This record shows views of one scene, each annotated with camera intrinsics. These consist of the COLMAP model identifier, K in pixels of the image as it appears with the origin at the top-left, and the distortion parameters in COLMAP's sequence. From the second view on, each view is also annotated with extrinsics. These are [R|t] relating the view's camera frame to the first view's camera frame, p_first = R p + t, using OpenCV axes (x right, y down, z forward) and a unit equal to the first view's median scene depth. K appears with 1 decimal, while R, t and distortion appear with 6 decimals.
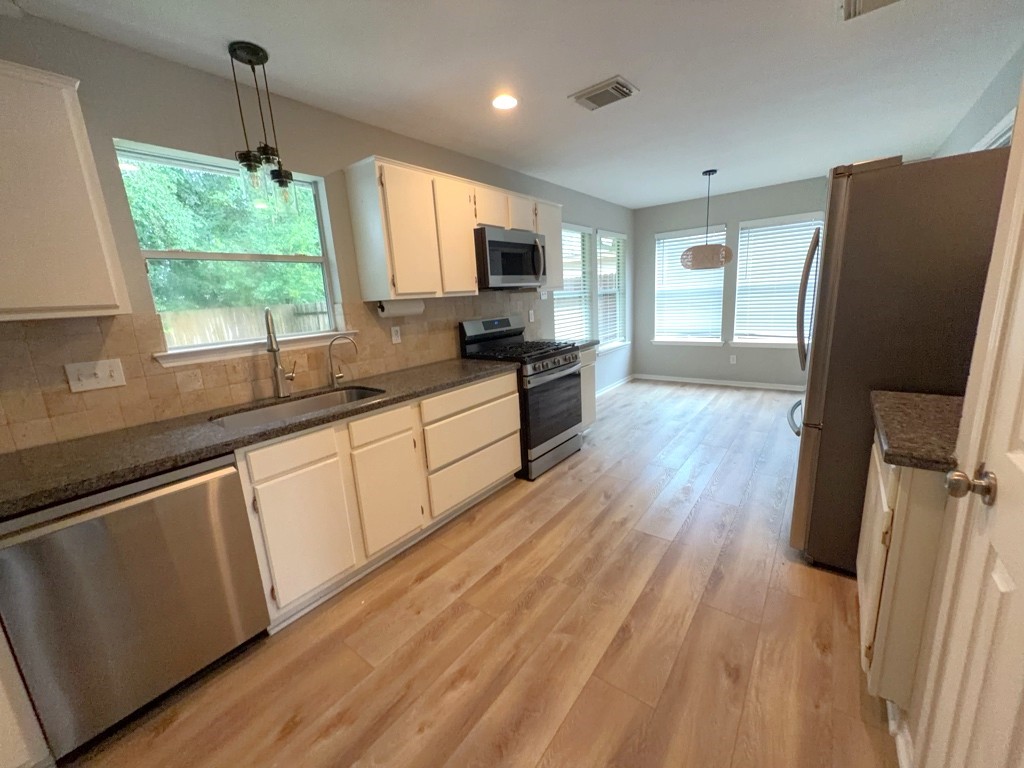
lens RADIAL K [[407.4, 0, 514.9], [0, 407.4, 382.0], [0, 0, 1]] dist [-0.001010, 0.000007]
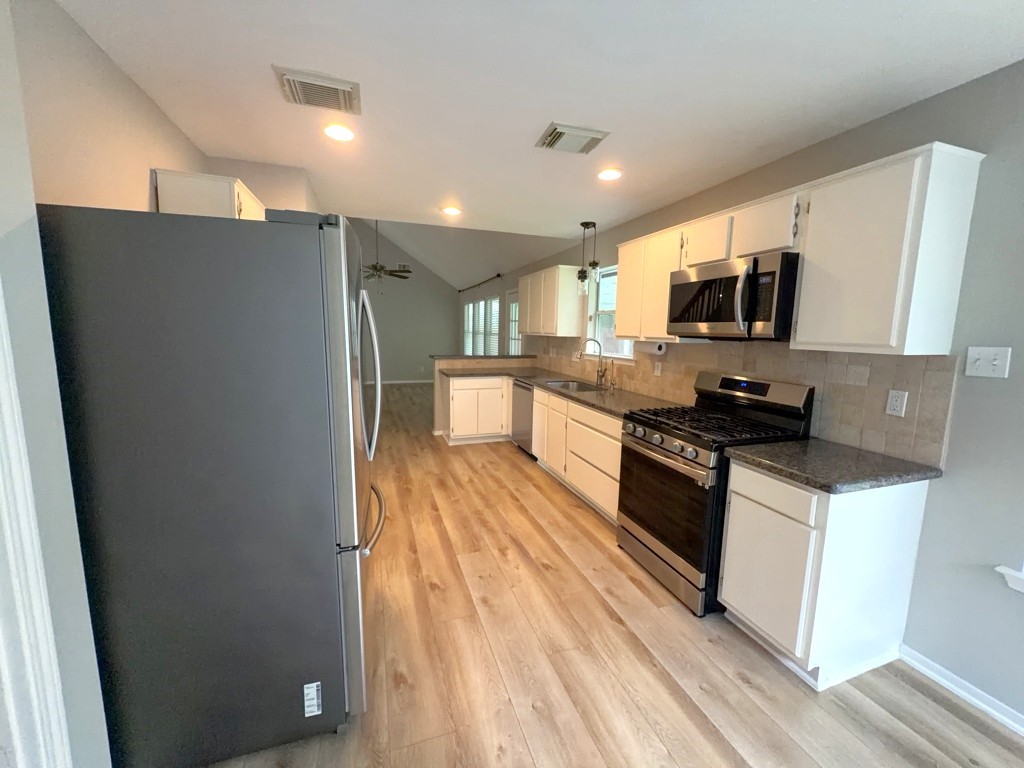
lens RADIAL K [[407.4, 0, 513.5], [0, 407.4, 379.6], [0, 0, 1]] dist [-0.001010, 0.000007]
pose [[-0.551709, 0.161356, -0.818280, 1.070401], [-0.149329, 0.946143, 0.287252, -0.420016], [0.820560, 0.280672, -0.497900, 1.429315]]
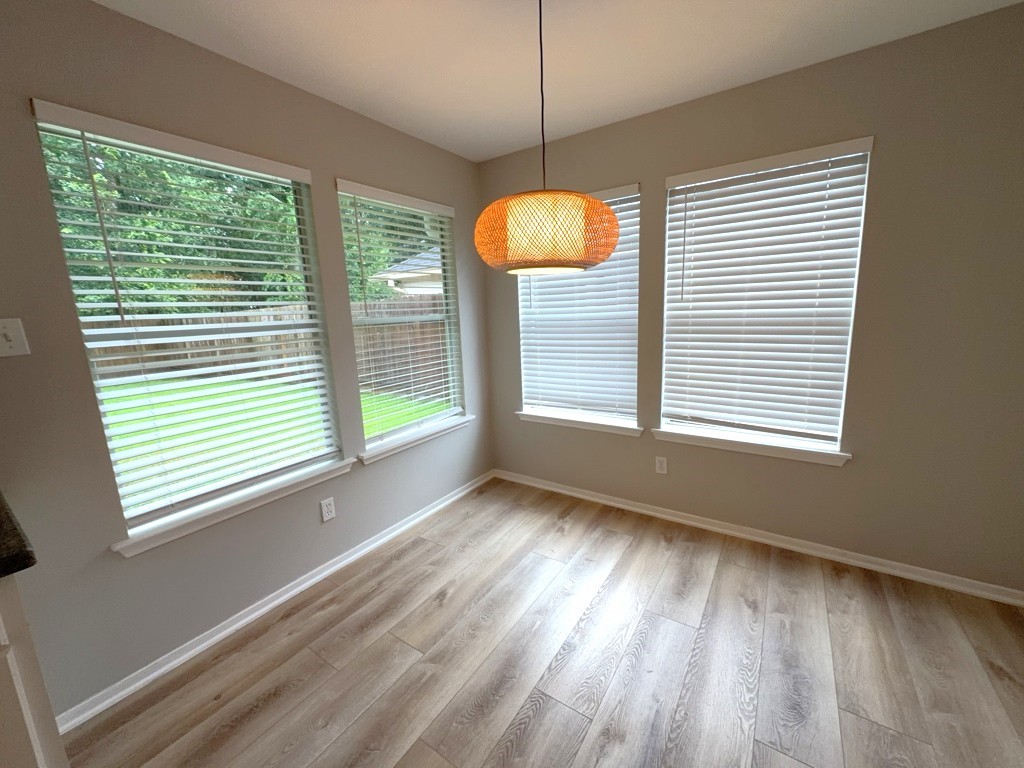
lens RADIAL K [[407.4, 0, 530.3], [0, 407.4, 378.3], [0, 0, 1]] dist [-0.001010, 0.000007]
pose [[0.997032, 0.006675, 0.076695, 0.536424], [-0.002926, 0.998800, -0.048890, -0.209971], [-0.076929, 0.048521, 0.995855, 0.823635]]
